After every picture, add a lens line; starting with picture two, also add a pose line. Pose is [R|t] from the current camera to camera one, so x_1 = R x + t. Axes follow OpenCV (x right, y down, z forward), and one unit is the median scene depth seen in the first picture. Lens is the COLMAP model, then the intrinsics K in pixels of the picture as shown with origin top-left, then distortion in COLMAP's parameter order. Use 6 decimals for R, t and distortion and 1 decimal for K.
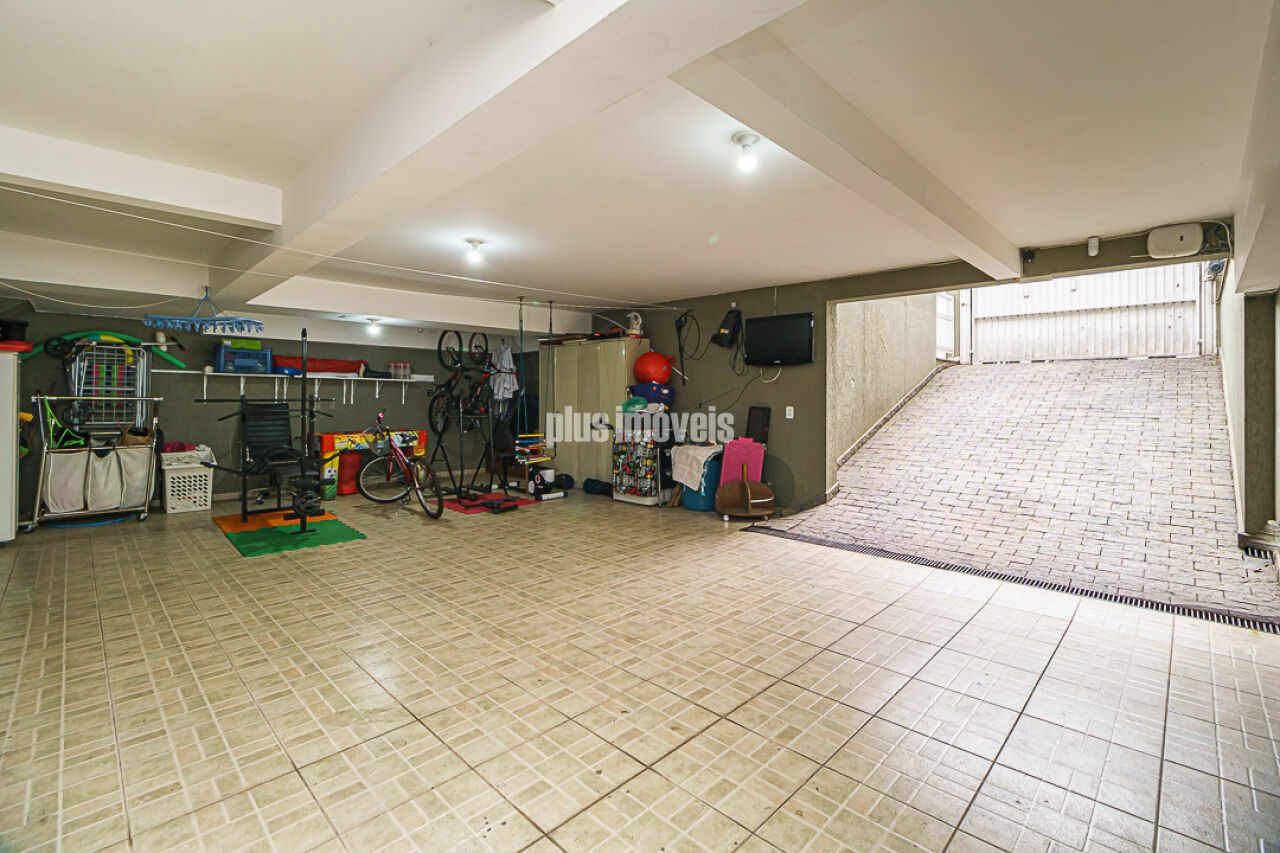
lens RADIAL K [[564.8, 0, 648.3], [0, 564.8, 417.9], [0, 0, 1]] dist [-0.017742, 0.003146]
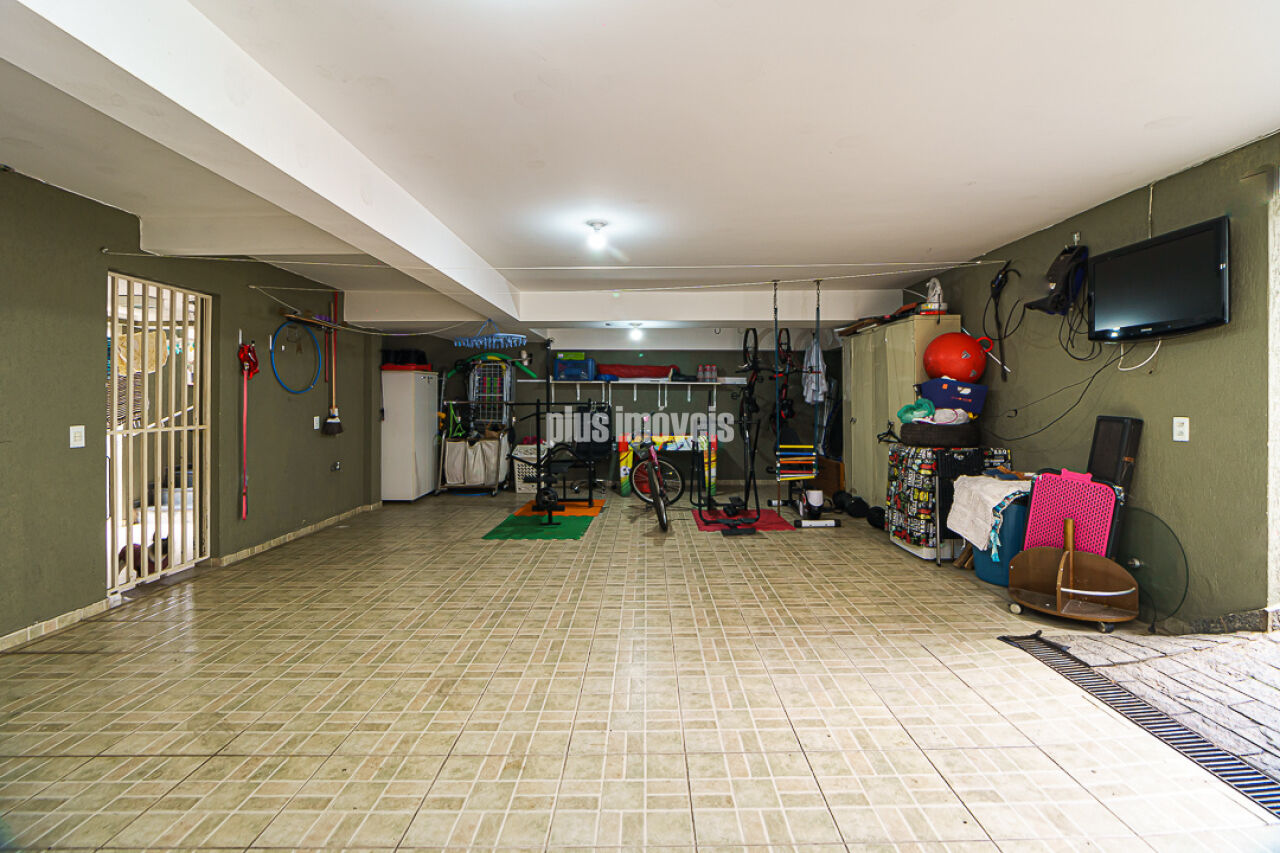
lens RADIAL K [[564.8, 0, 644.0], [0, 564.8, 415.6], [0, 0, 1]] dist [-0.017742, 0.003146]
pose [[0.705015, 0.015441, -0.709025, 0.249105], [-0.021422, 0.999770, 0.000472, -0.010975], [0.708869, 0.014856, 0.705184, 0.293609]]
